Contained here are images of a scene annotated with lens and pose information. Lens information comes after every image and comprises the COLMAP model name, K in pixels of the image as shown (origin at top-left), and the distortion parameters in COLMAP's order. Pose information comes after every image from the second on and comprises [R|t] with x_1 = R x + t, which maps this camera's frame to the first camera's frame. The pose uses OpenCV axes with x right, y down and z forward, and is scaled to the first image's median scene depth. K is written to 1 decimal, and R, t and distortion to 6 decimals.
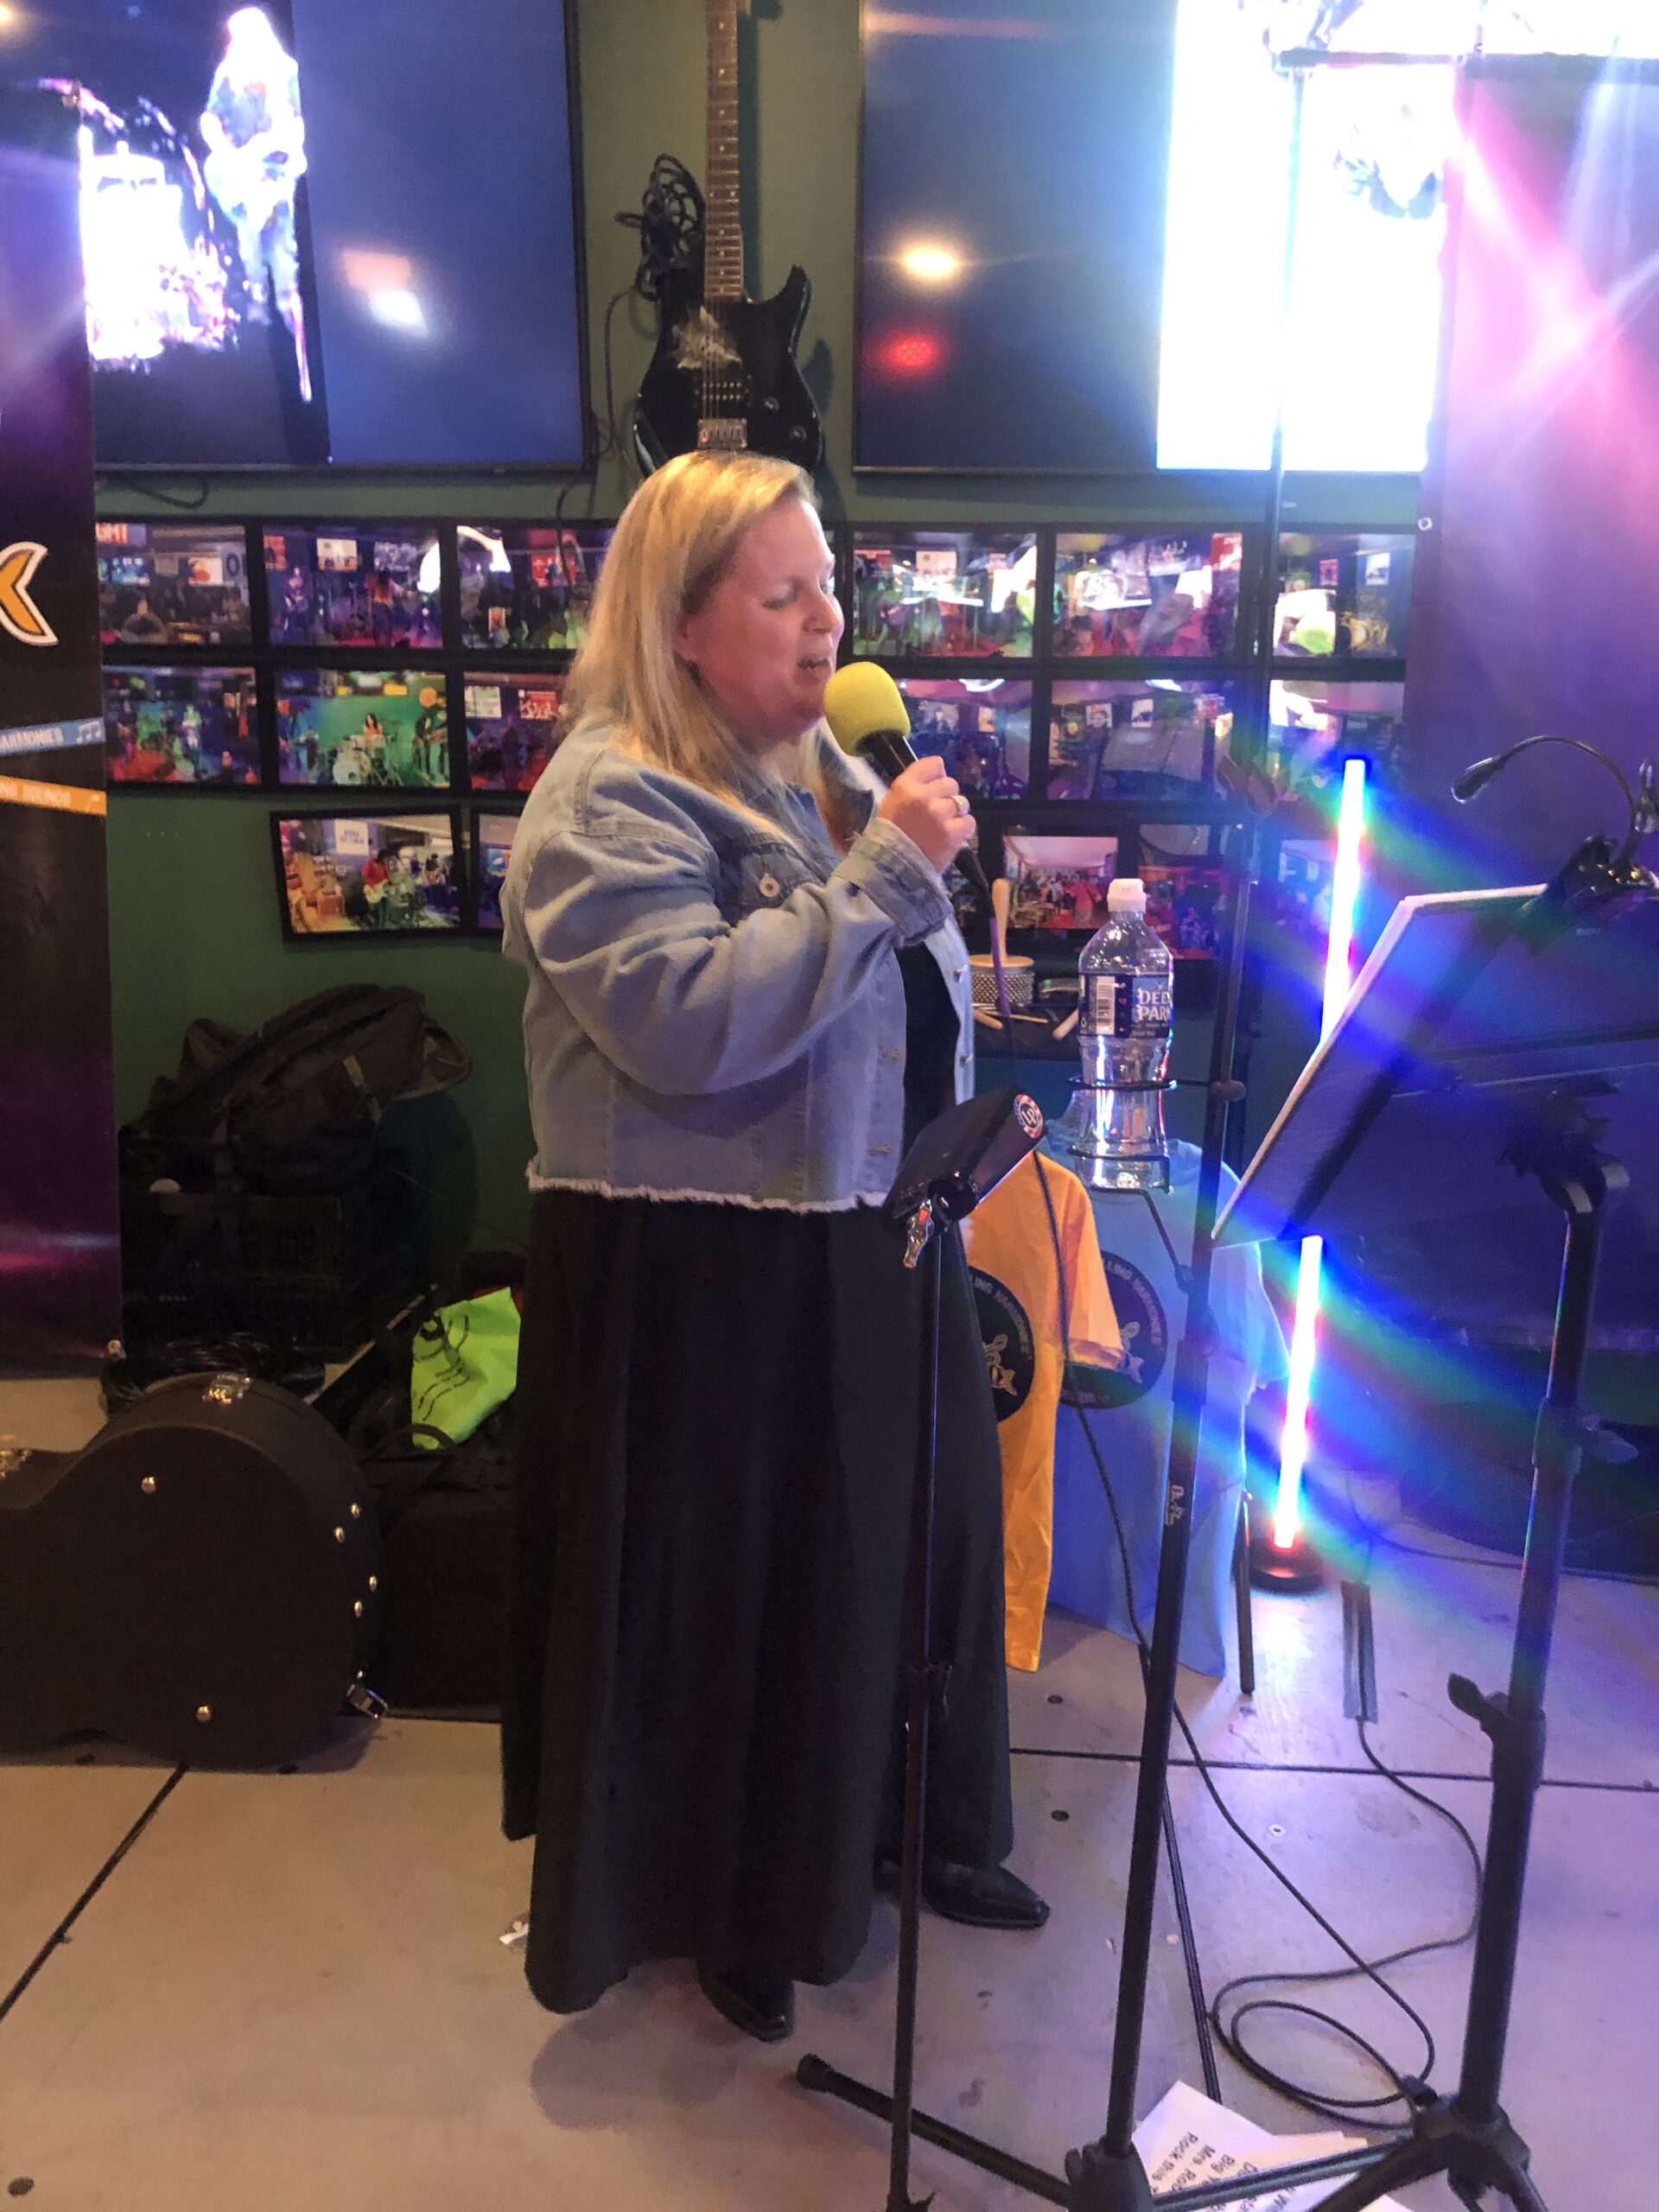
lens RADIAL K [[1844.1, 0, 860.9], [0, 1844.1, 1109.7], [0, 0, 1]] dist [0.030840, -0.056287]
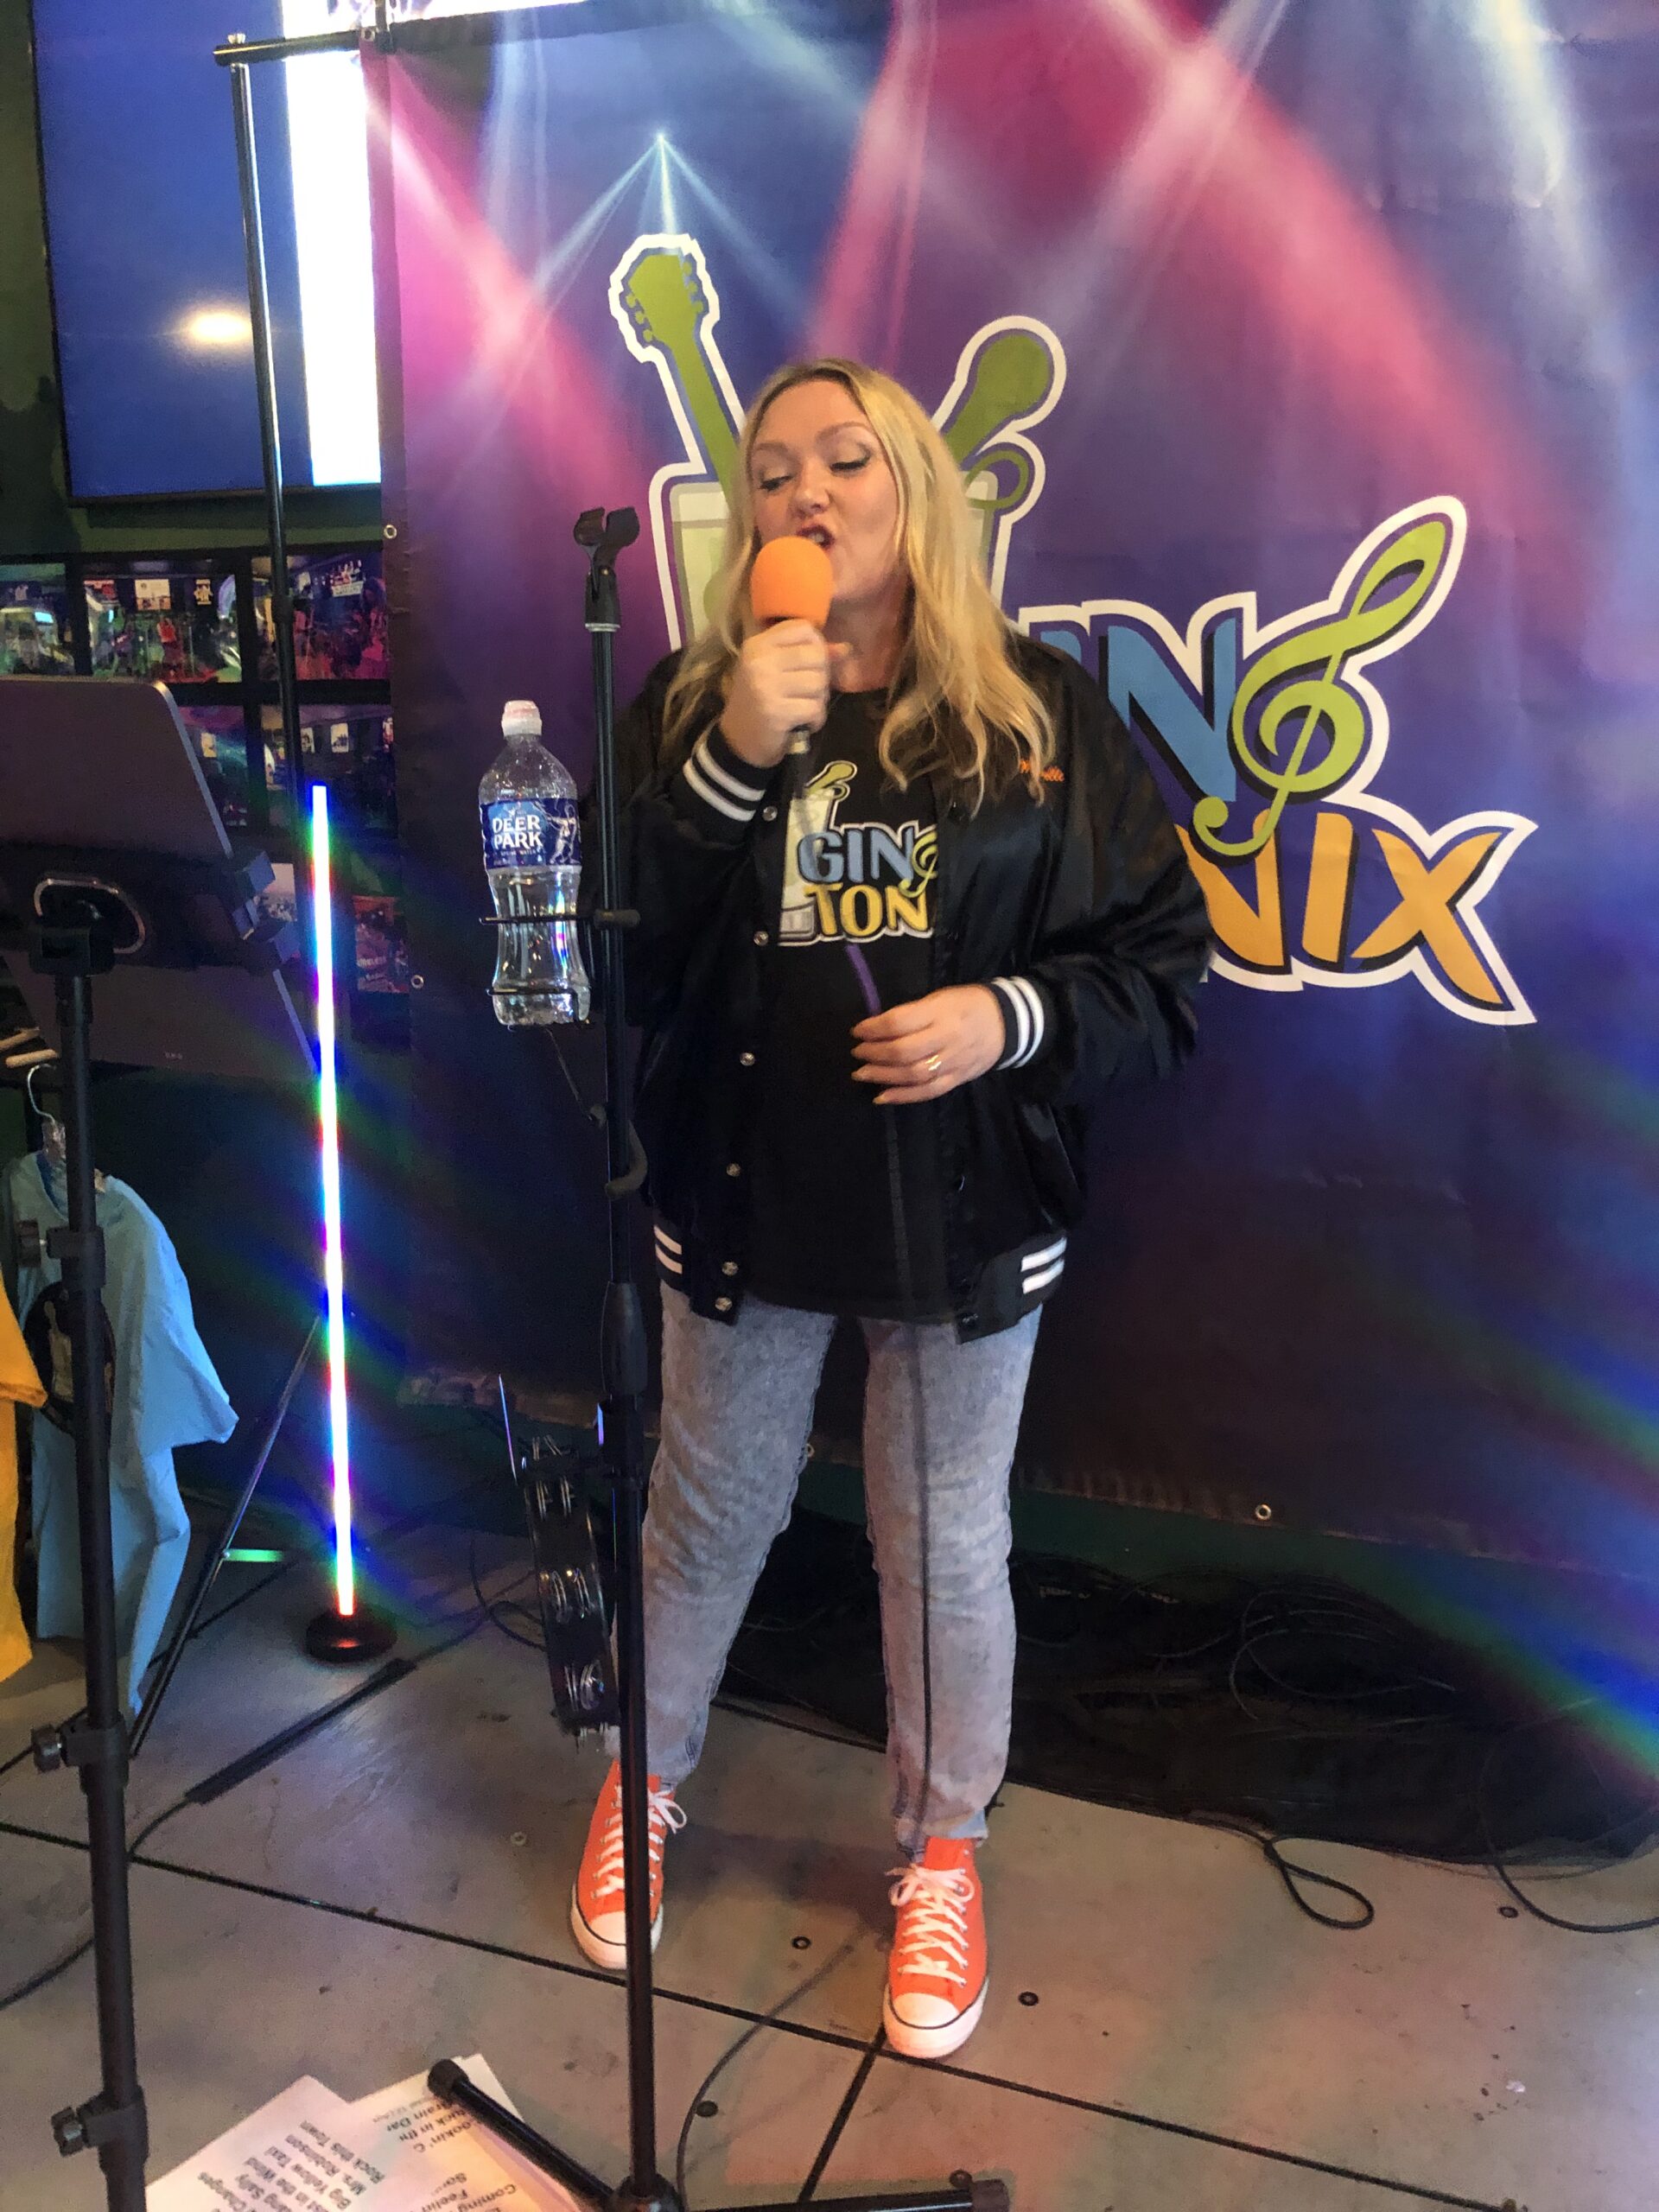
lens RADIAL K [[1856.6, 0, 829.5], [0, 1856.6, 1106.0], [0, 0, 1]] dist [-0.039741, 0.105021]
pose [[0.959791, 0.042164, -0.277530, 0.663114], [-0.048776, 0.998666, -0.016960, -0.017284], [0.276444, 0.029815, 0.960567, 0.141551]]
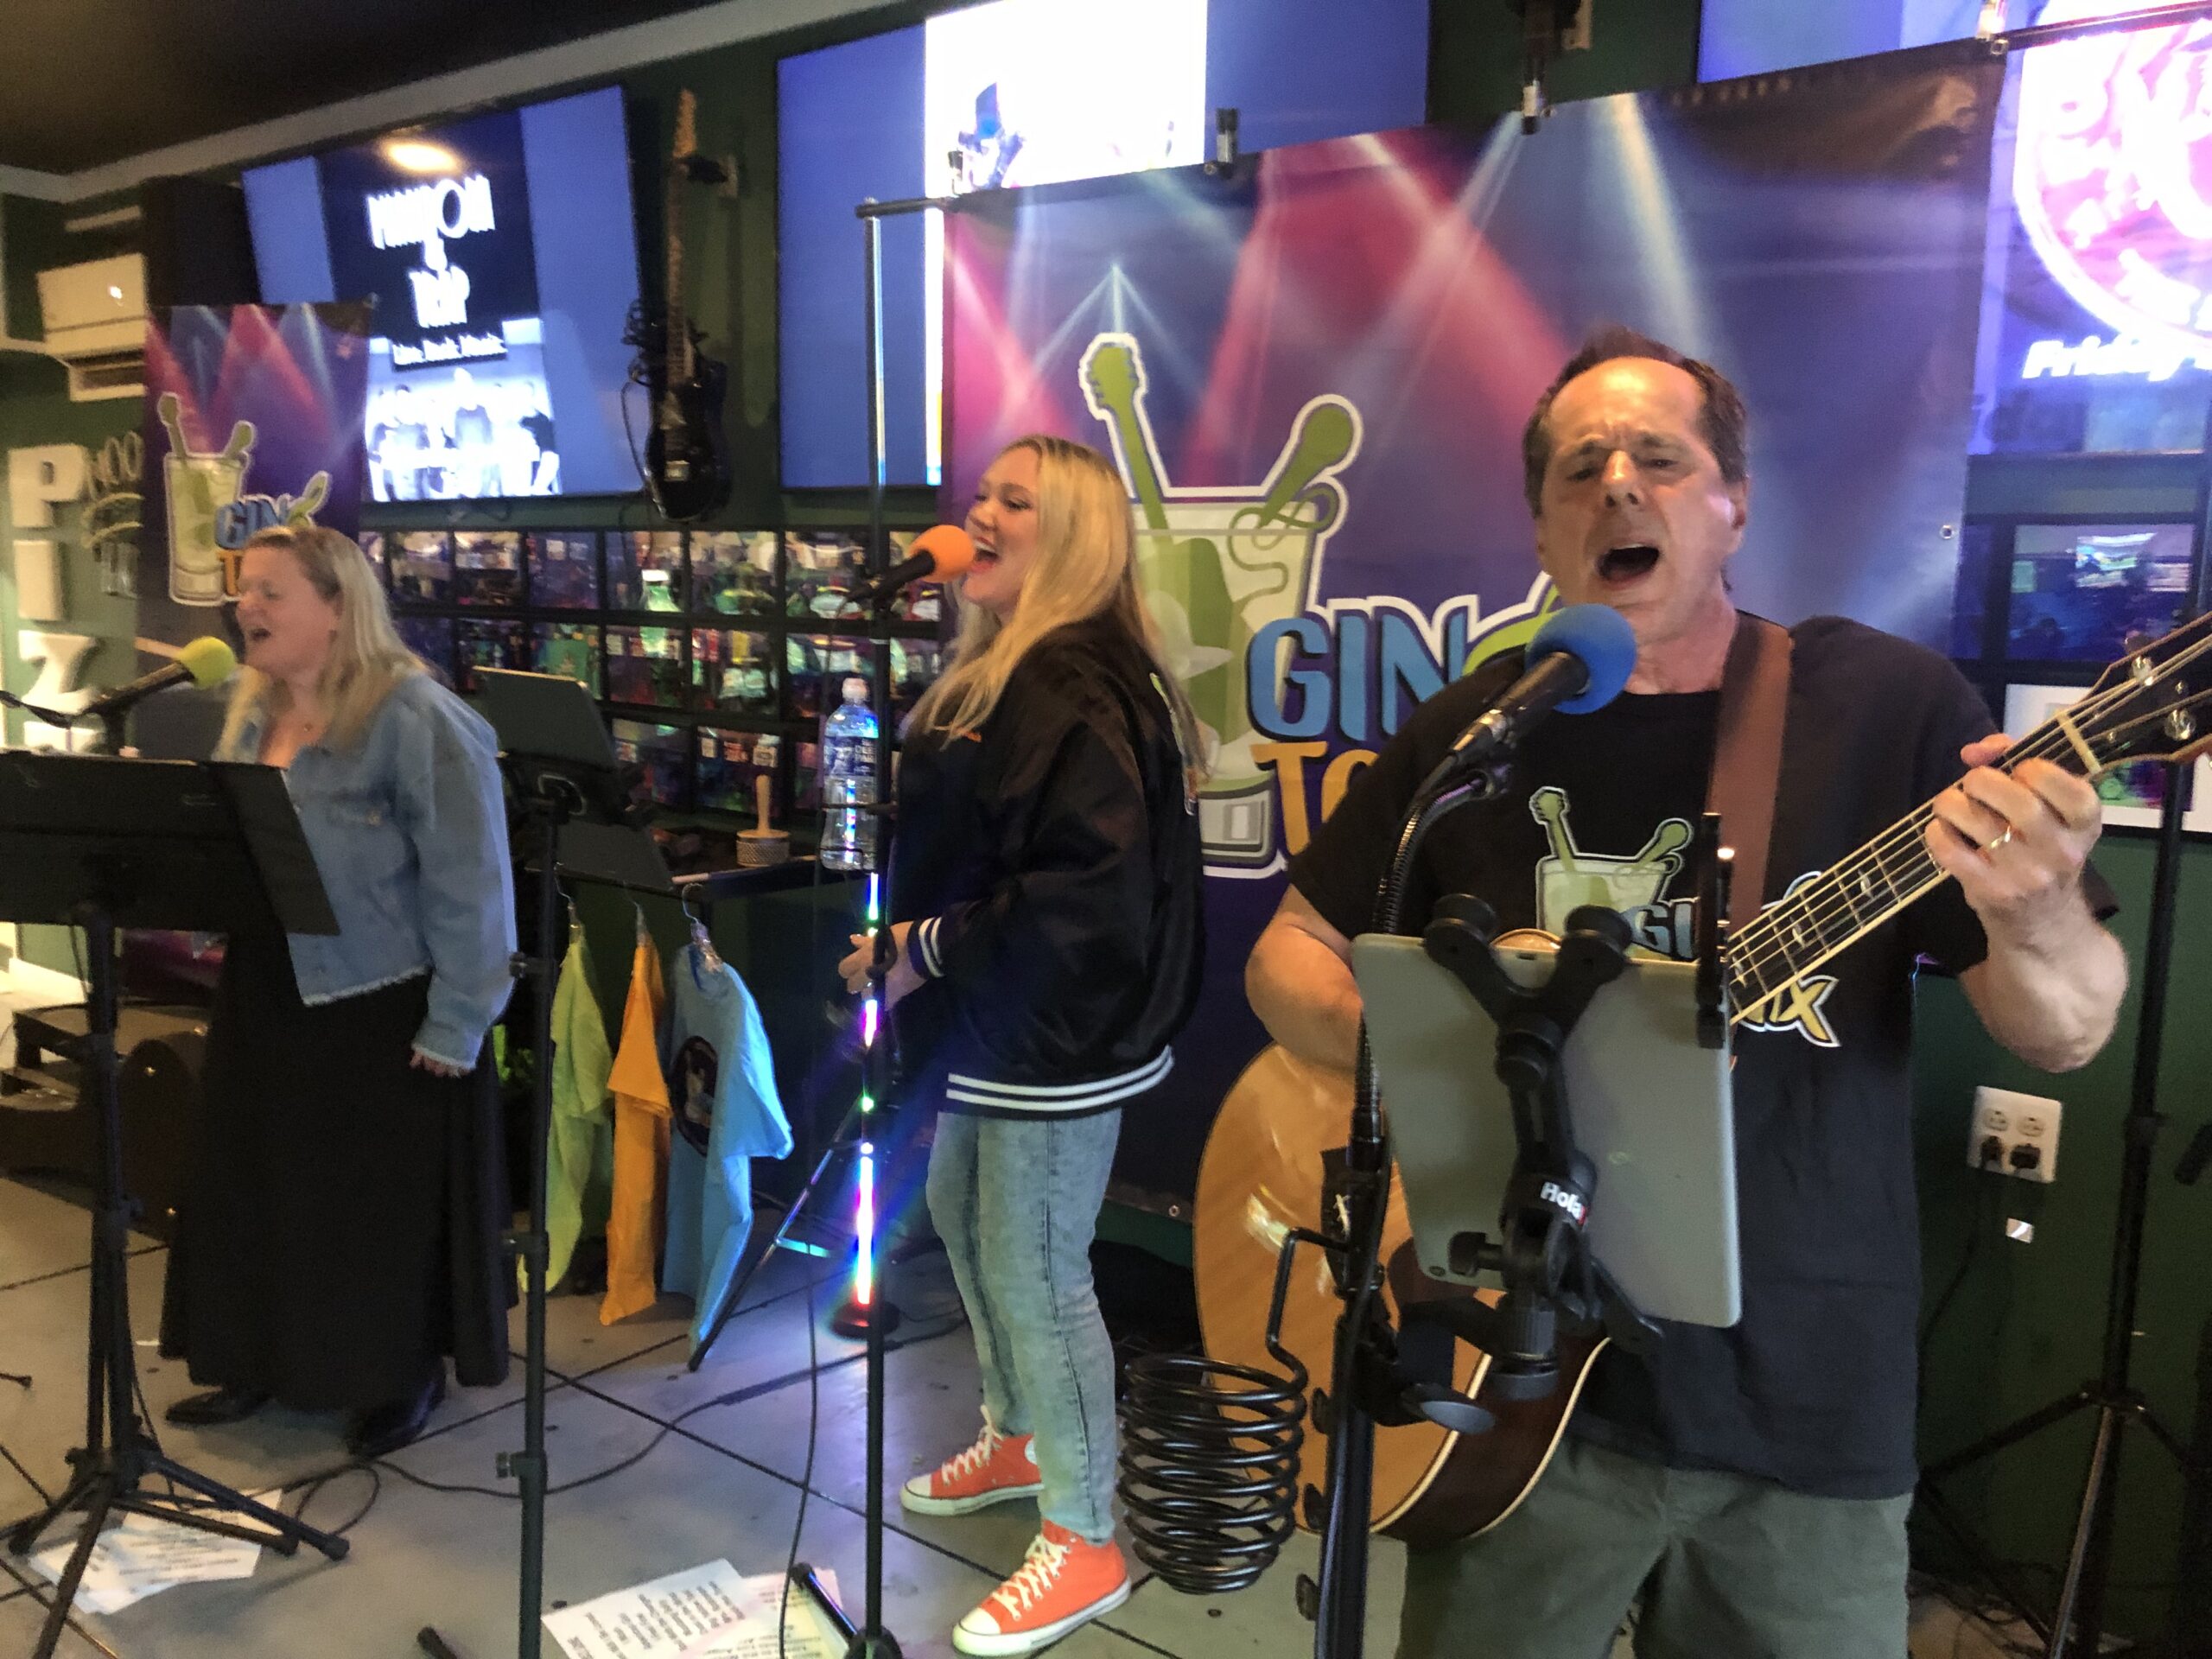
lens RADIAL K [[1822.5, 0, 1156.1], [0, 1822.5, 834.0], [0, 0, 1]] dist [0.100083, -0.224213]
pose [[0.843921, 0.072717, -0.531516, 0.972128], [-0.130409, 0.988859, -0.071771, -0.018725], [0.520376, 0.129884, 0.844002, -0.010648]]
